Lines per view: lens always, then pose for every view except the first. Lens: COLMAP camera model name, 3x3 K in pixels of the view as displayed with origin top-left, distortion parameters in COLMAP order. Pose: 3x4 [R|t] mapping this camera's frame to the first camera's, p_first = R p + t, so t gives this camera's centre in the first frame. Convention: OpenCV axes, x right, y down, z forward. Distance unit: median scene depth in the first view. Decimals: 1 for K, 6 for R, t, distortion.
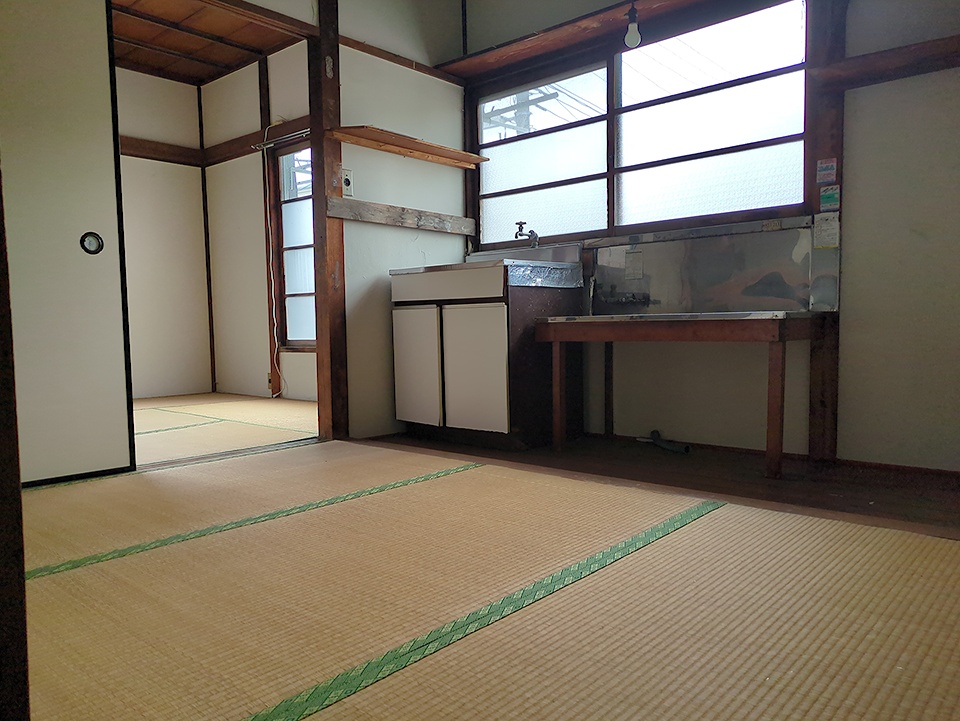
lens RADIAL K [[722.0, 0, 470.8], [0, 722.0, 376.2], [0, 0, 1]] dist [0.040589, -0.040297]
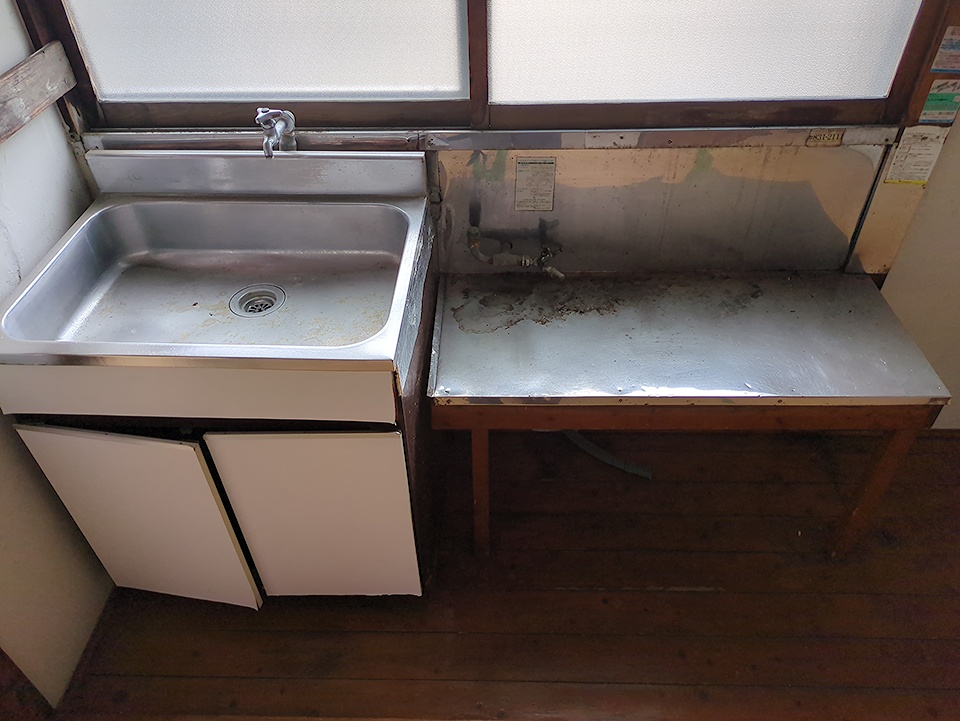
lens RADIAL K [[722.0, 0, 484.2], [0, 722.0, 364.1], [0, 0, 1]] dist [0.040589, -0.040297]
pose [[0.763498, -0.423511, 0.487555, -0.097625], [0.054659, 0.794618, 0.604644, -0.358567], [-0.643493, -0.434995, 0.629838, 0.649349]]
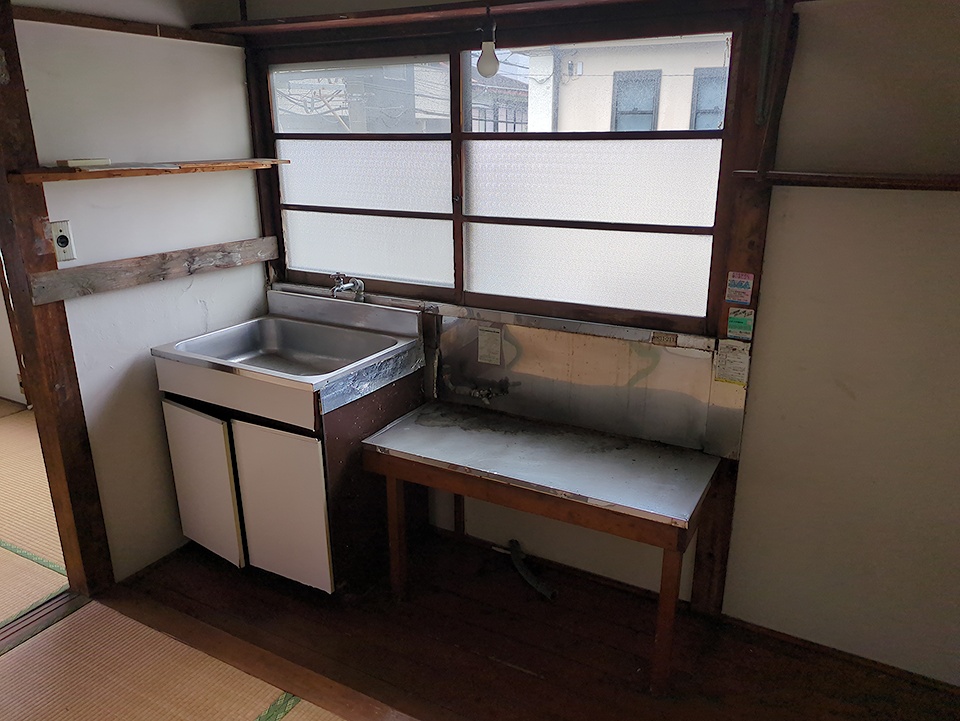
lens RADIAL K [[722.0, 0, 476.4], [0, 722.0, 365.4], [0, 0, 1]] dist [0.040589, -0.040297]
pose [[0.975204, -0.057310, 0.213757, 0.046626], [0.004298, 0.970610, 0.240618, -0.316899], [-0.221264, -0.233733, 0.946790, 0.269952]]
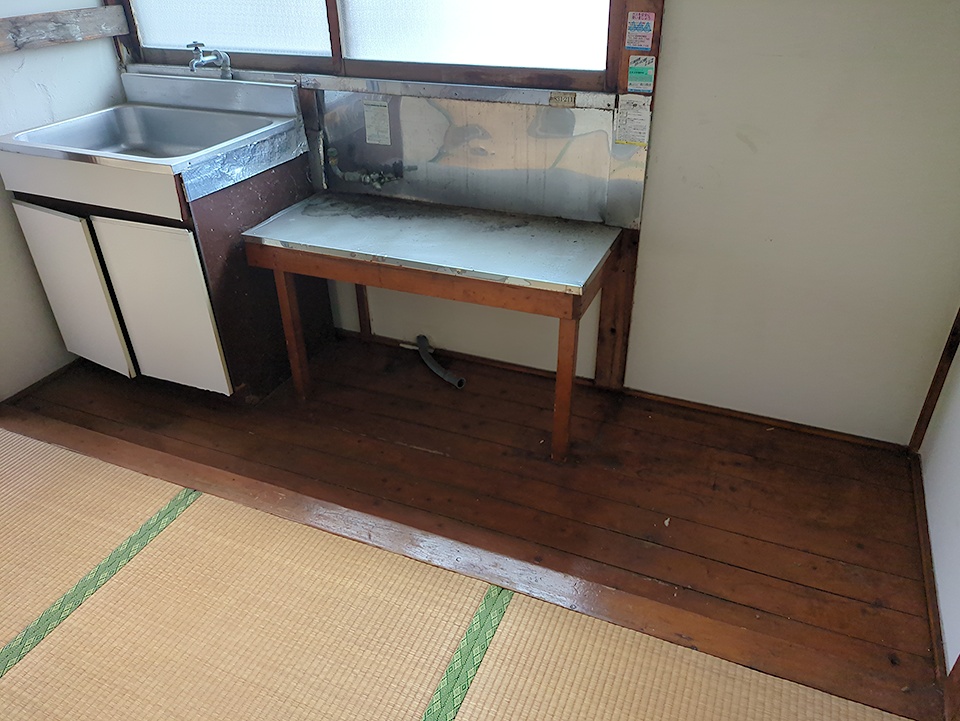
lens RADIAL K [[722.0, 0, 475.6], [0, 722.0, 365.5], [0, 0, 1]] dist [0.040589, -0.040297]
pose [[0.948318, -0.168139, 0.269113, 0.088104], [0.028051, 0.889177, 0.456703, -0.261512], [-0.316078, -0.425551, 0.847939, 0.278102]]
